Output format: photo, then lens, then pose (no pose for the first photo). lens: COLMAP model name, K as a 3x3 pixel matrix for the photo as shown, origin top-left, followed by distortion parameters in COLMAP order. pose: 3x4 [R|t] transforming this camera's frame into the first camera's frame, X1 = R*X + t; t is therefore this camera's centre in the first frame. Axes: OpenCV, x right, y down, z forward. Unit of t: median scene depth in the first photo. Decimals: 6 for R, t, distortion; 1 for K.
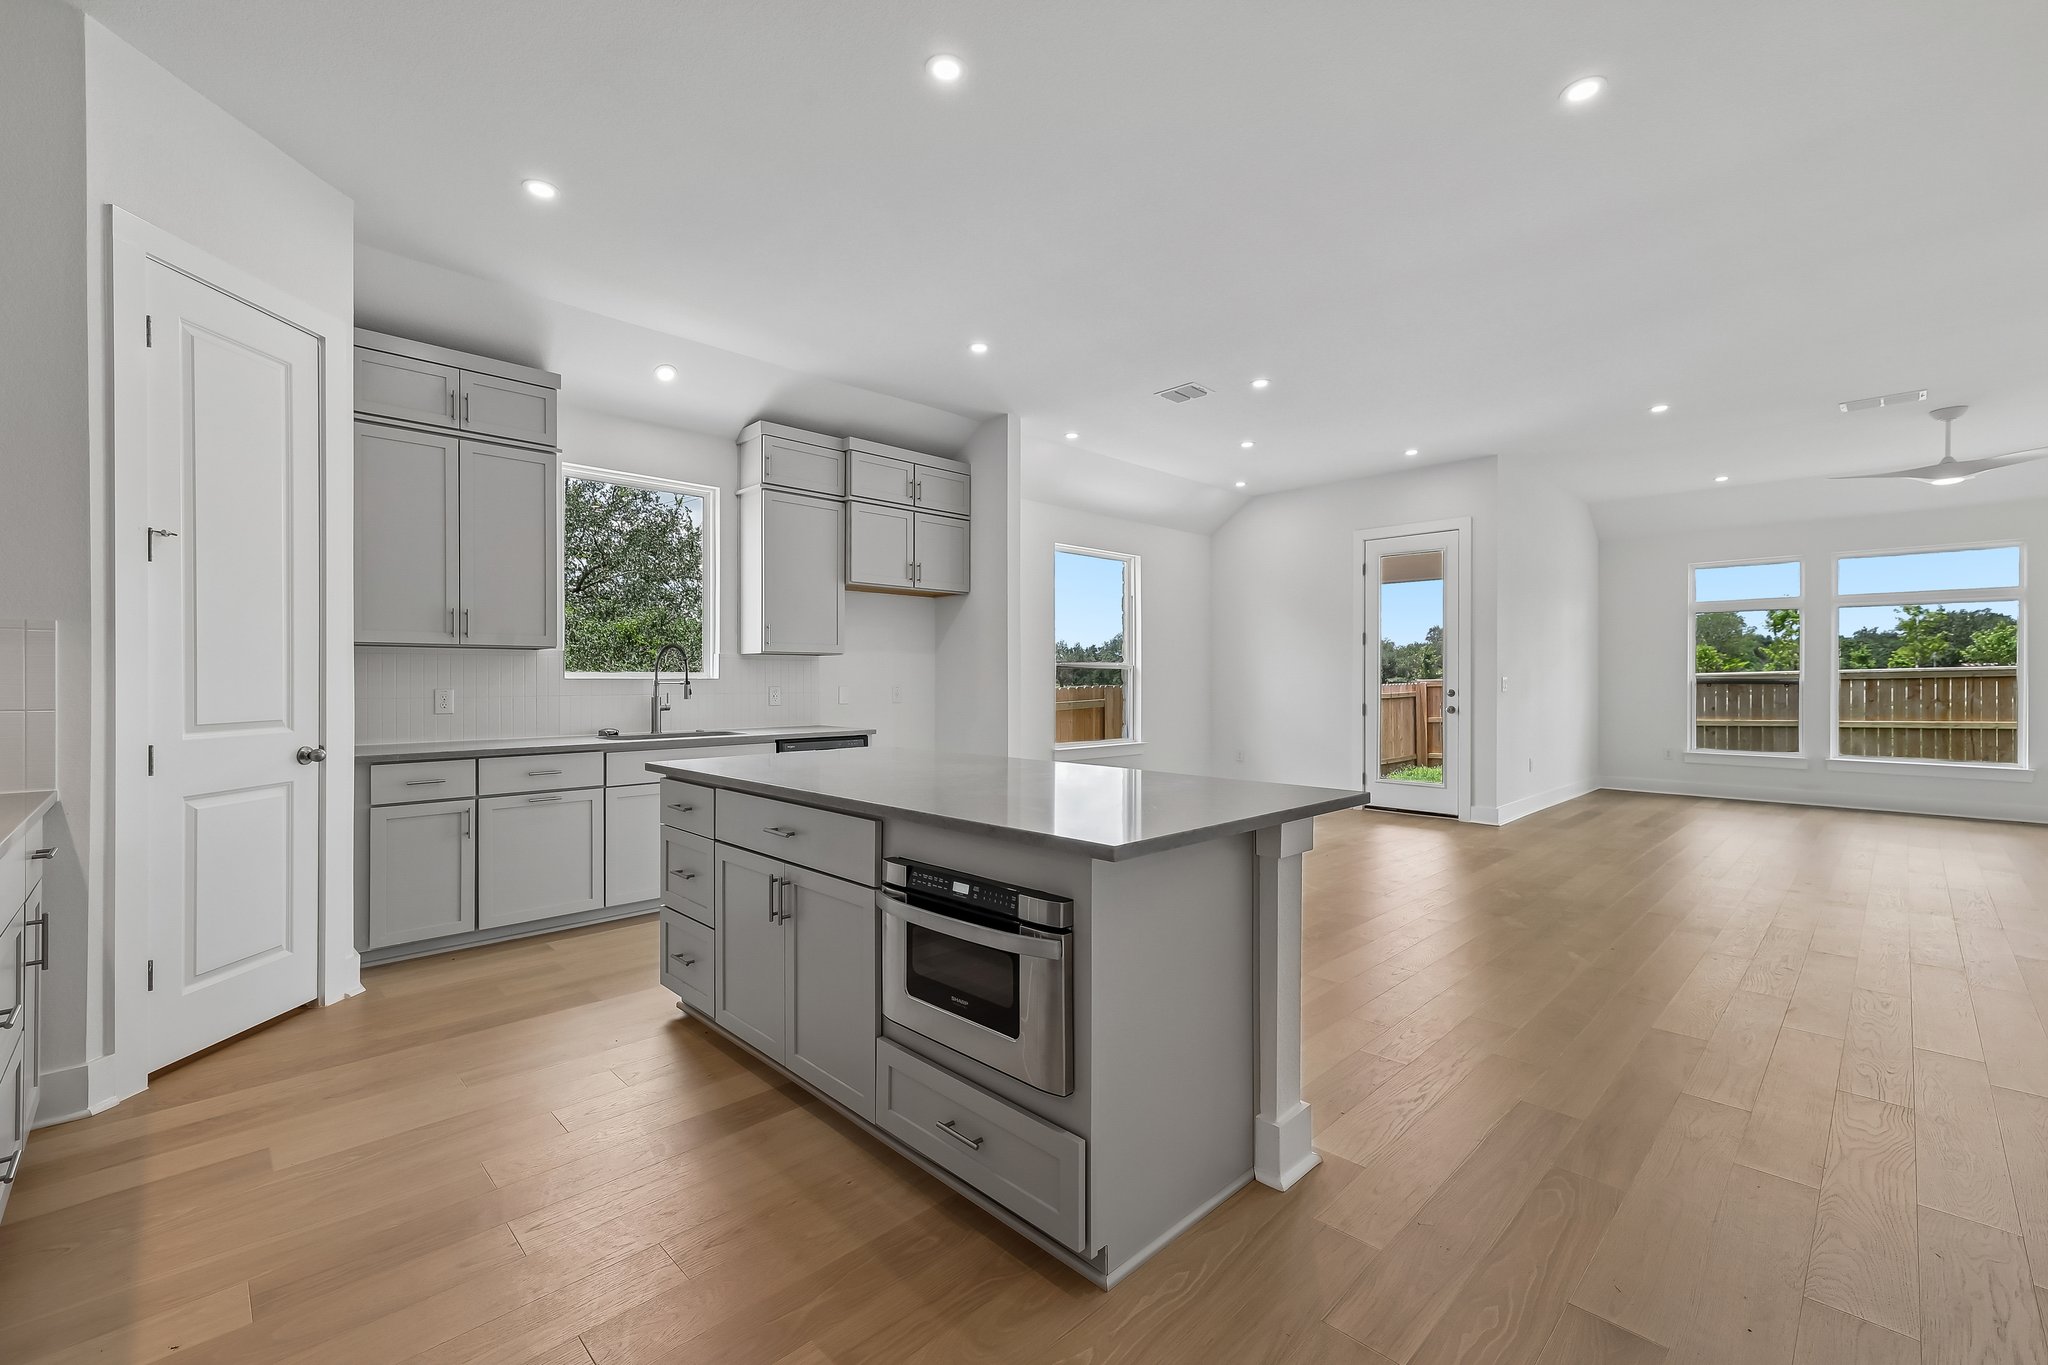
lens RADIAL K [[864.6, 0, 1028.8], [0, 864.6, 678.1], [0, 0, 1]] dist [0.011003, 0.000399]
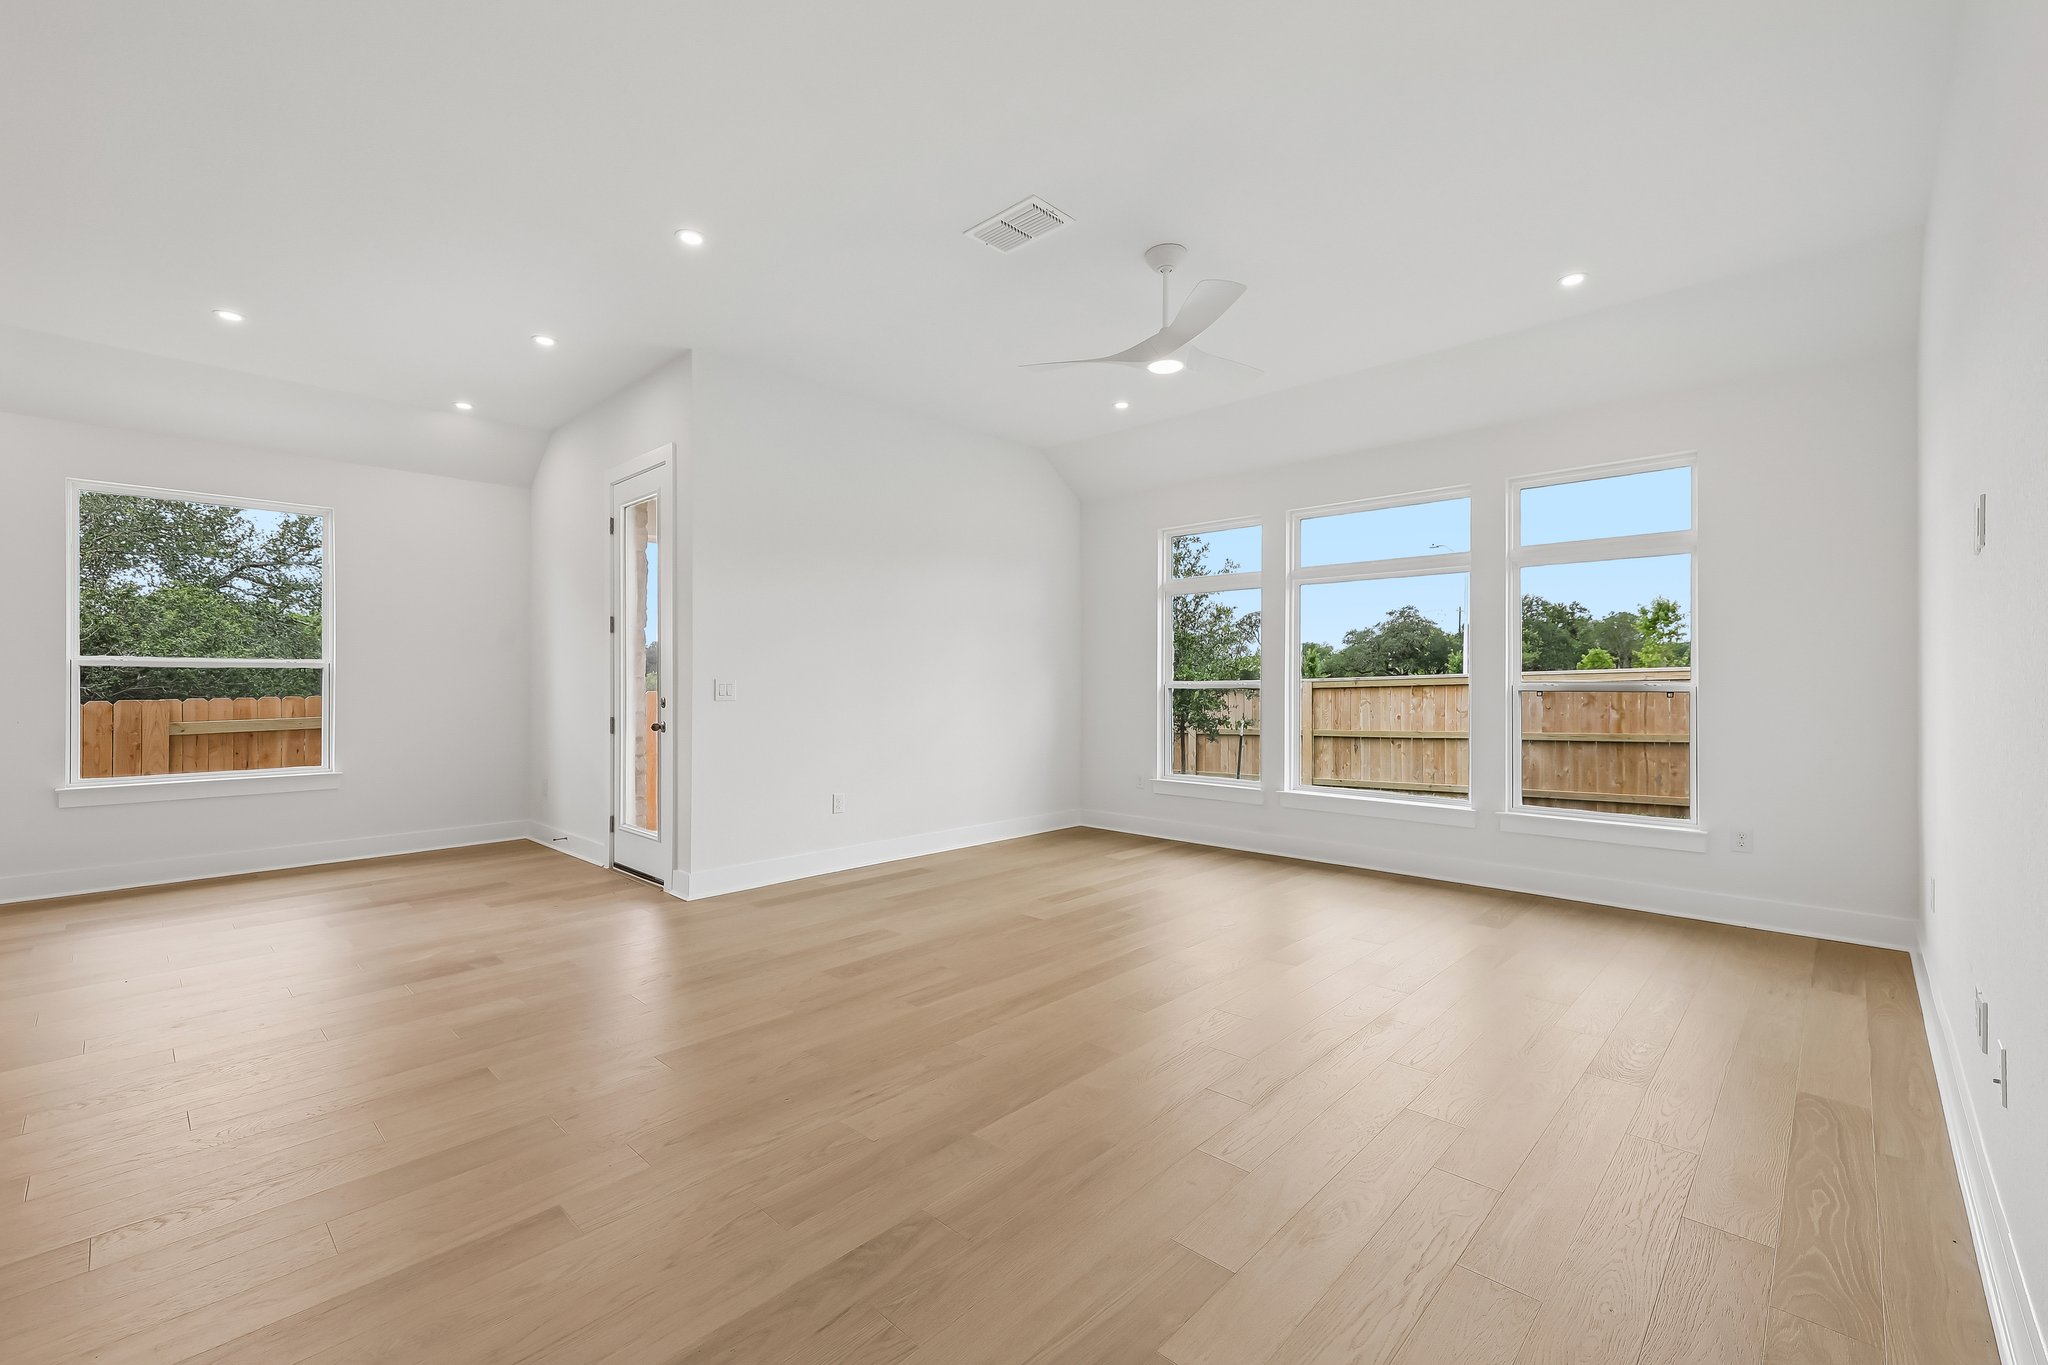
lens RADIAL K [[864.6, 0, 1023.7], [0, 864.6, 675.3], [0, 0, 1]] dist [0.011003, 0.000399]
pose [[0.999669, -0.001784, 0.025654, 0.659887], [0.002065, 0.999938, -0.010925, 0.003744], [-0.025633, 0.010974, 0.999611, 0.268769]]
